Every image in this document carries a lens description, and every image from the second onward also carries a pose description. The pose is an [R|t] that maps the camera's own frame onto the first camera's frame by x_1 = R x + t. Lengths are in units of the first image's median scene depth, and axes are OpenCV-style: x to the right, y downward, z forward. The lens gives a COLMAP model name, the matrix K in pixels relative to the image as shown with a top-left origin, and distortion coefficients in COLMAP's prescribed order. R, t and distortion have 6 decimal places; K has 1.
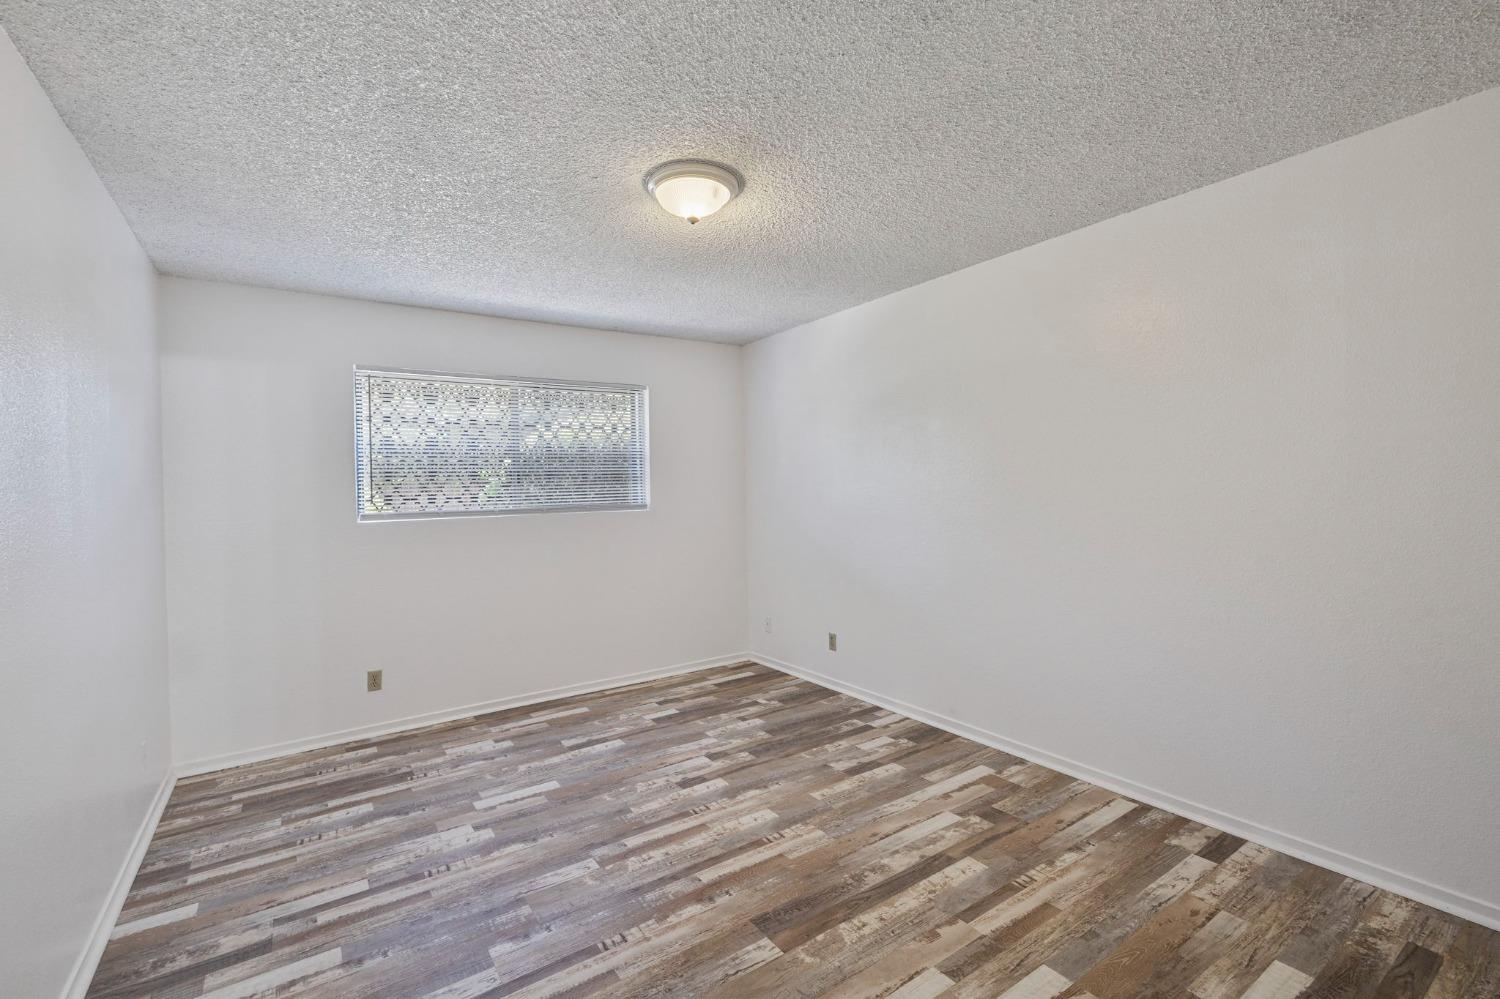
lens RADIAL K [[684.4, 0, 770.4], [0, 684.4, 493.8], [0, 0, 1]] dist [0.000706, 0.000053]
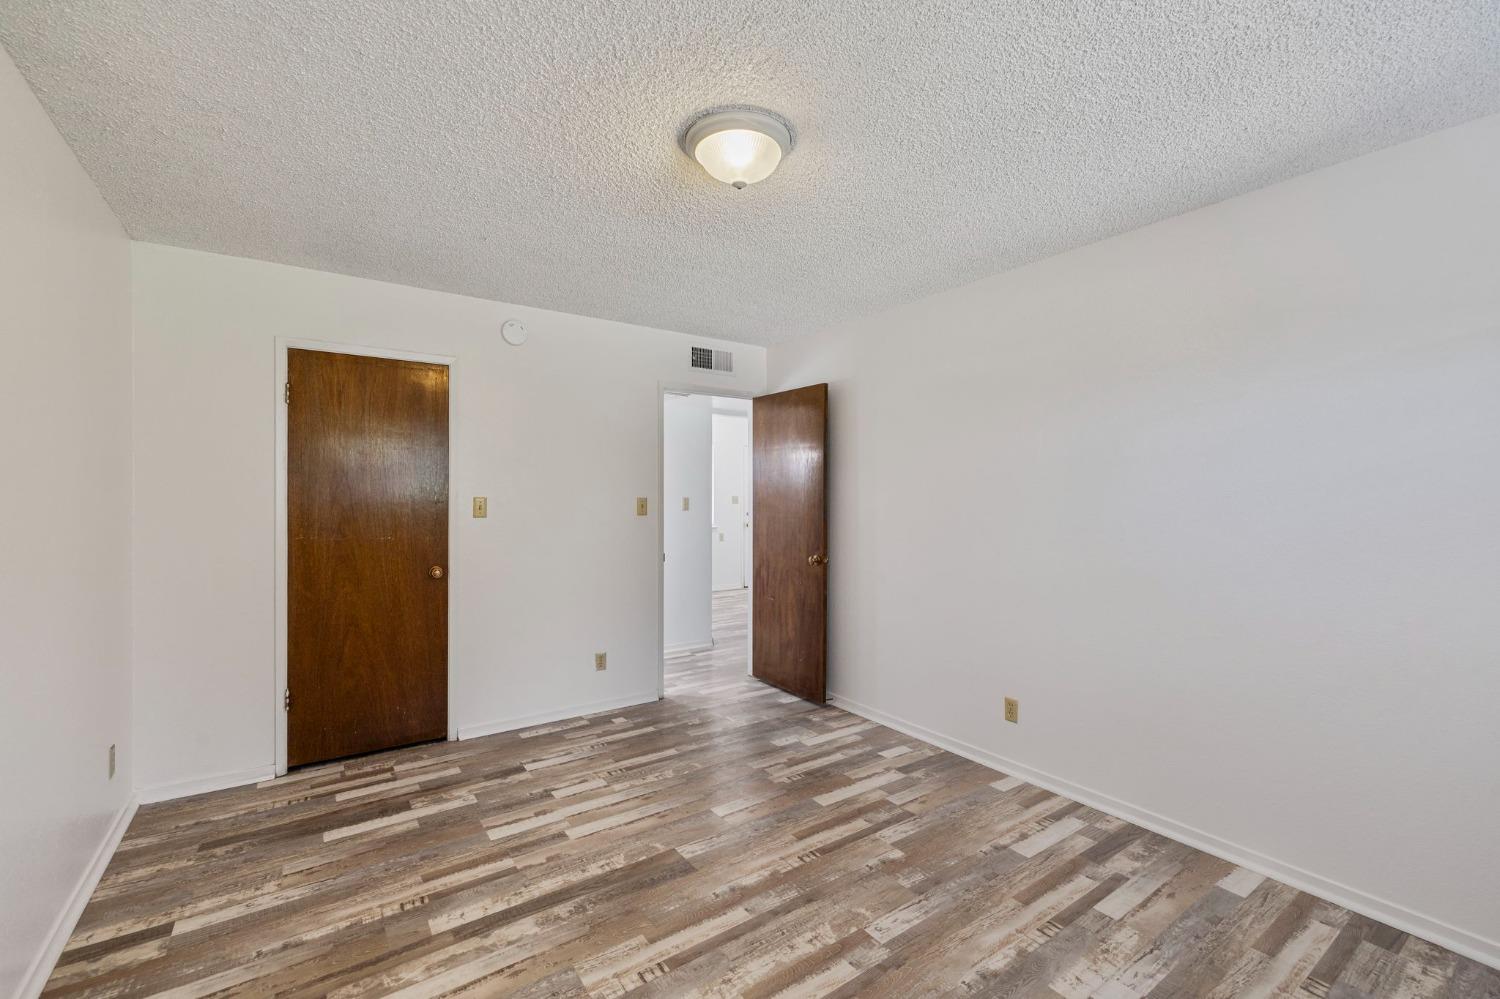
lens RADIAL K [[629.5, 0, 750.0], [0, 629.5, 499.5], [0, 0, 1]] dist [0.023503, 0.000077]
pose [[-0.999660, 0.021317, 0.015049, -0.133888], [0.021553, 0.999645, 0.015685, -0.014662], [-0.014709, 0.016004, -0.999764, 1.869987]]
